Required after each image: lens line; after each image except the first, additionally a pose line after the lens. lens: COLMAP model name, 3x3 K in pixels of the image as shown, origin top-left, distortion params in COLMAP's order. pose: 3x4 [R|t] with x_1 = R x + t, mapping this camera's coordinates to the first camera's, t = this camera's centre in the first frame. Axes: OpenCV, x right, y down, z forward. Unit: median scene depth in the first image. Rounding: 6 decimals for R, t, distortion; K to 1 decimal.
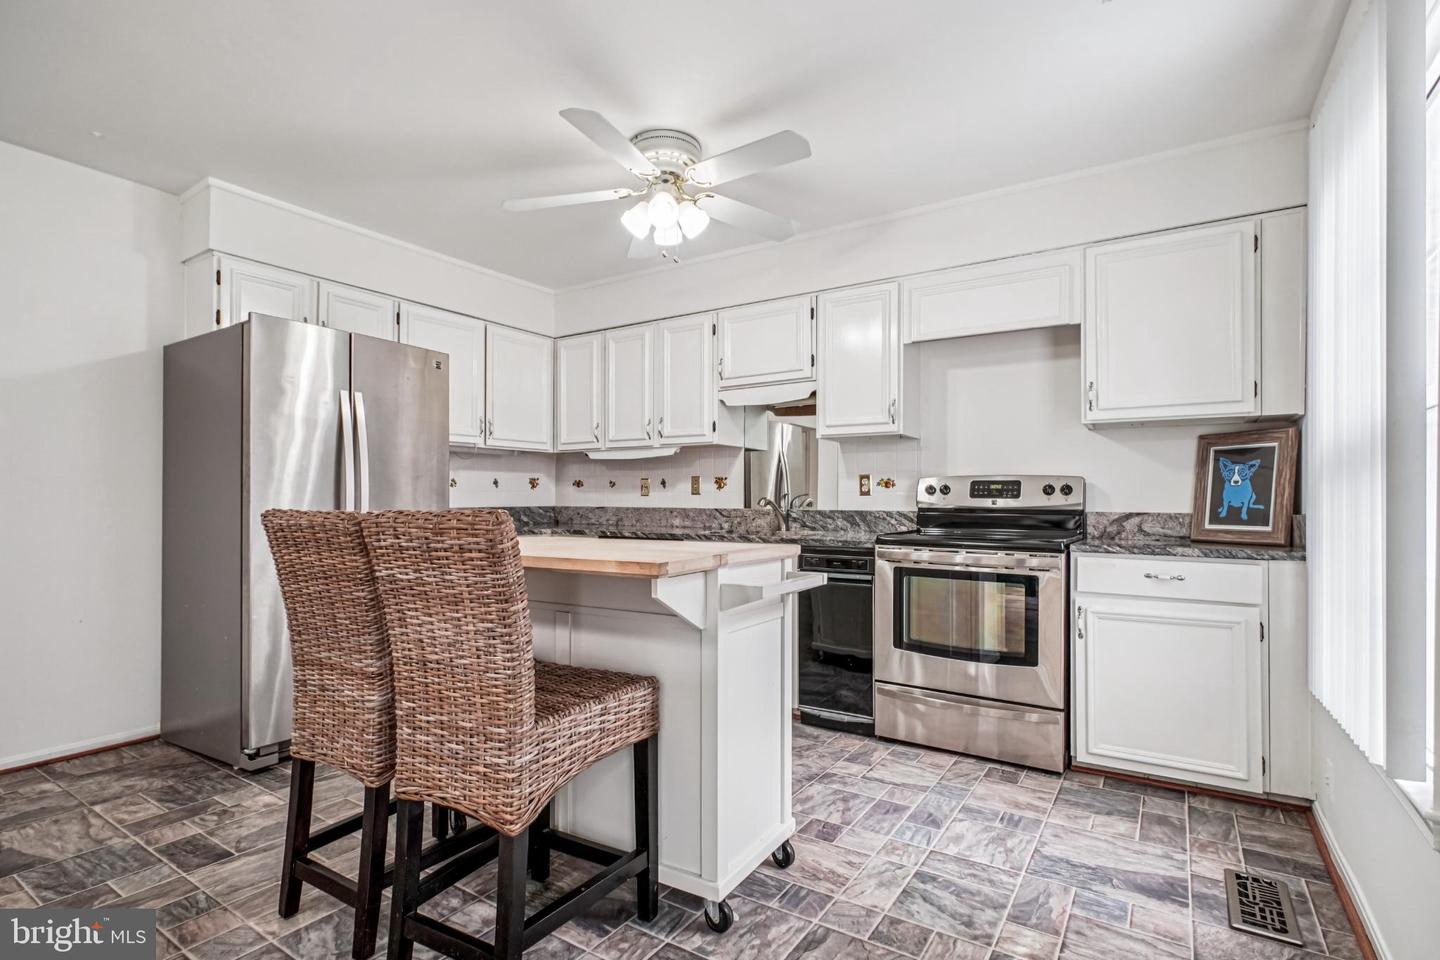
lens RADIAL K [[681.0, 0, 717.0], [0, 681.0, 490.1], [0, 0, 1]] dist [-0.003907, -0.000031]
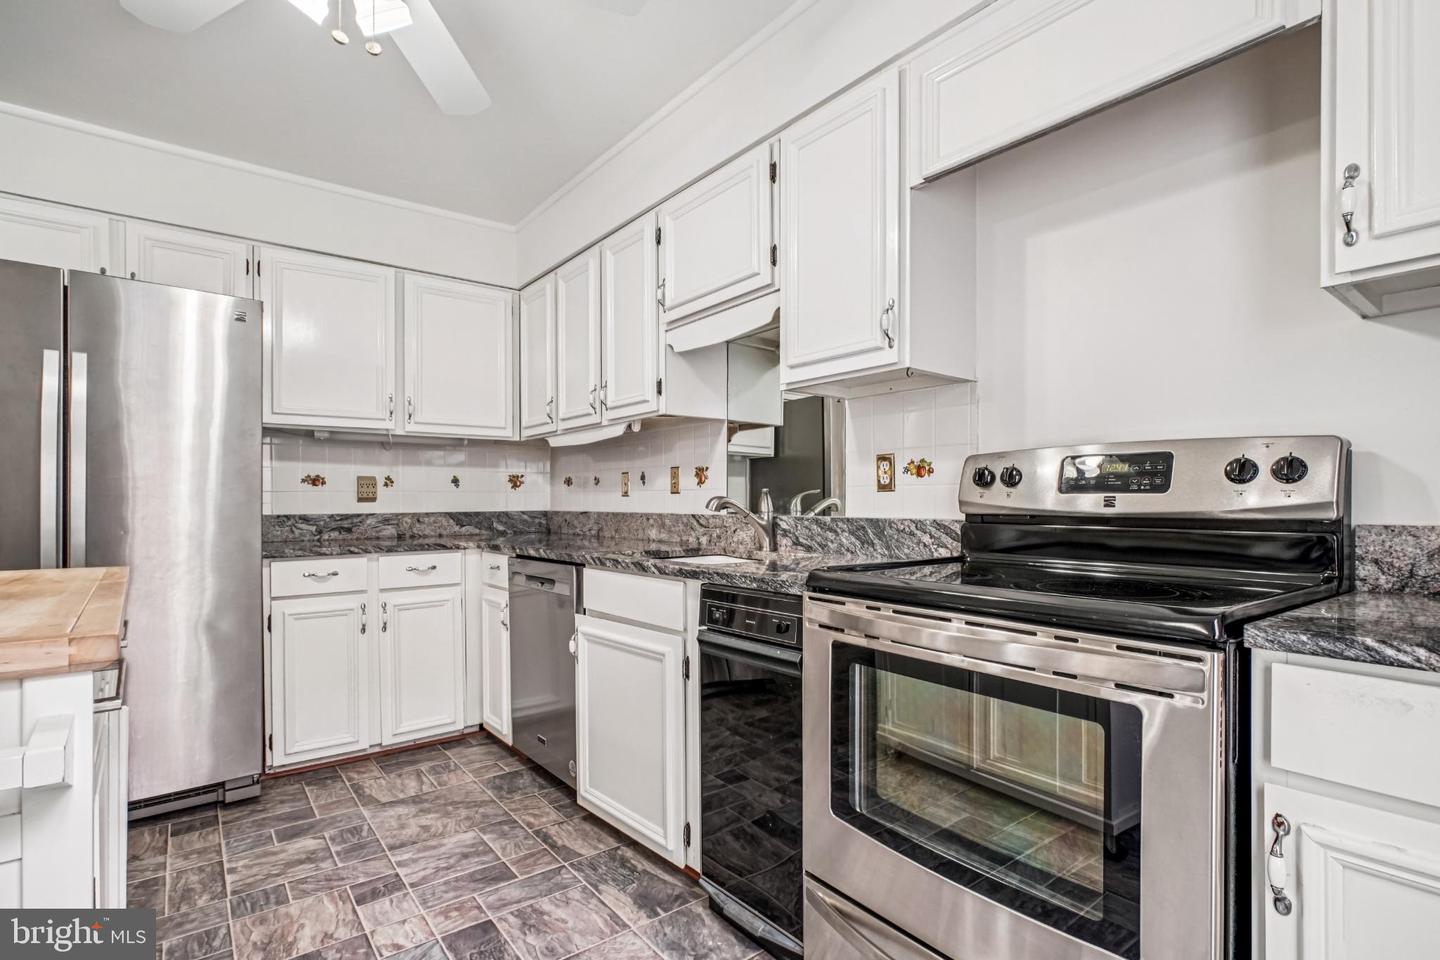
lens RADIAL K [[691.2, 0, 717.6], [0, 691.2, 495.1], [0, 0, 1]] dist [-0.002964, 0.002001]
pose [[0.946866, -0.007699, -0.321537, 0.276363], [0.007925, 0.999968, -0.000605, 0.010501], [0.321532, -0.001975, 0.946897, 0.429320]]
